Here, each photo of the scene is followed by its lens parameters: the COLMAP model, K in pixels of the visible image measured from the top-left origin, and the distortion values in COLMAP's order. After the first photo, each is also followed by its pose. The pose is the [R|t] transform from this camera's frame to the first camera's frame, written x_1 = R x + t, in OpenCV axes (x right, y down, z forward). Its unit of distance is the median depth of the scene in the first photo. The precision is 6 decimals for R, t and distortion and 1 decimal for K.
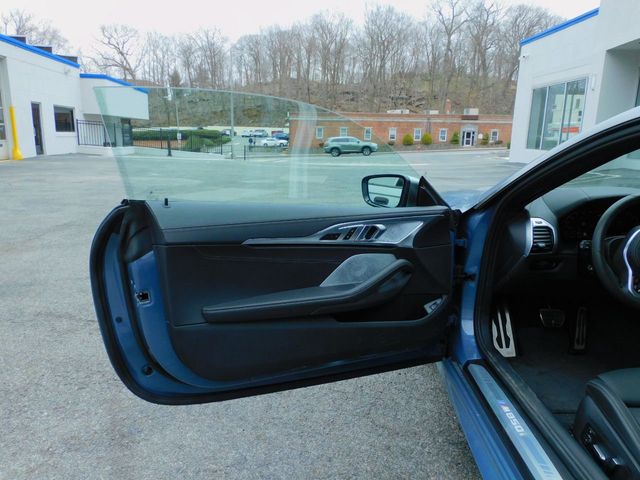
lens RADIAL K [[452.1, 0, 319.6], [0, 452.1, 243.1], [0, 0, 1]] dist [0.021287, -0.041170]
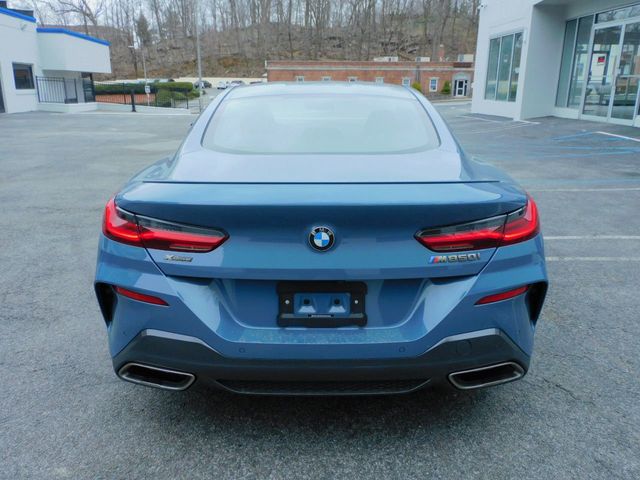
lens RADIAL K [[498.4, 0, 322.5], [0, 498.4, 239.5], [0, 0, 1]] dist [0.006284, -0.028148]
pose [[0.999556, -0.020489, 0.021646, 0.058278], [0.019023, 0.997647, 0.065864, 0.023381], [-0.022944, -0.065423, 0.997594, -0.119381]]
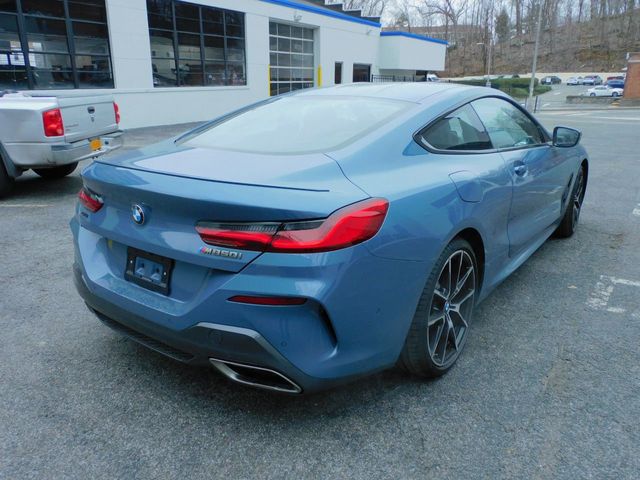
lens RADIAL K [[498.4, 0, 322.5], [0, 498.4, 239.5], [0, 0, 1]] dist [0.006284, -0.028148]
pose [[0.810508, 0.153827, -0.565167, 0.135002], [-0.114915, 0.987907, 0.104088, 0.019373], [0.574344, -0.019418, 0.818384, -0.102028]]
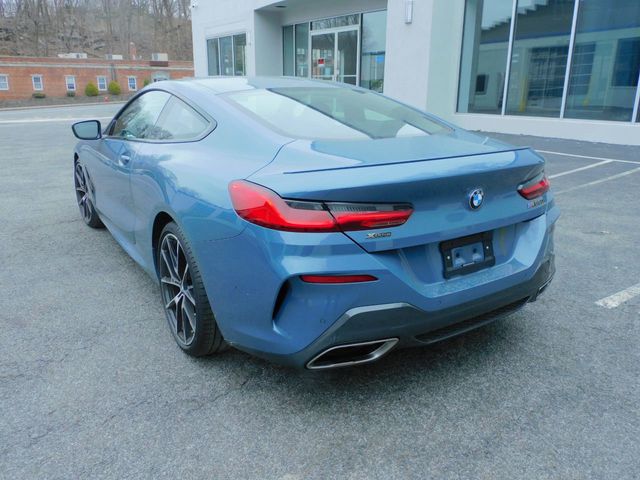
lens RADIAL K [[498.4, 0, 322.5], [0, 498.4, 239.5], [0, 0, 1]] dist [0.006284, -0.028148]
pose [[0.823239, -0.177599, 0.539200, -0.010562], [0.138945, 0.983952, 0.111952, 0.021230], [-0.550429, -0.017244, 0.834704, -0.107668]]
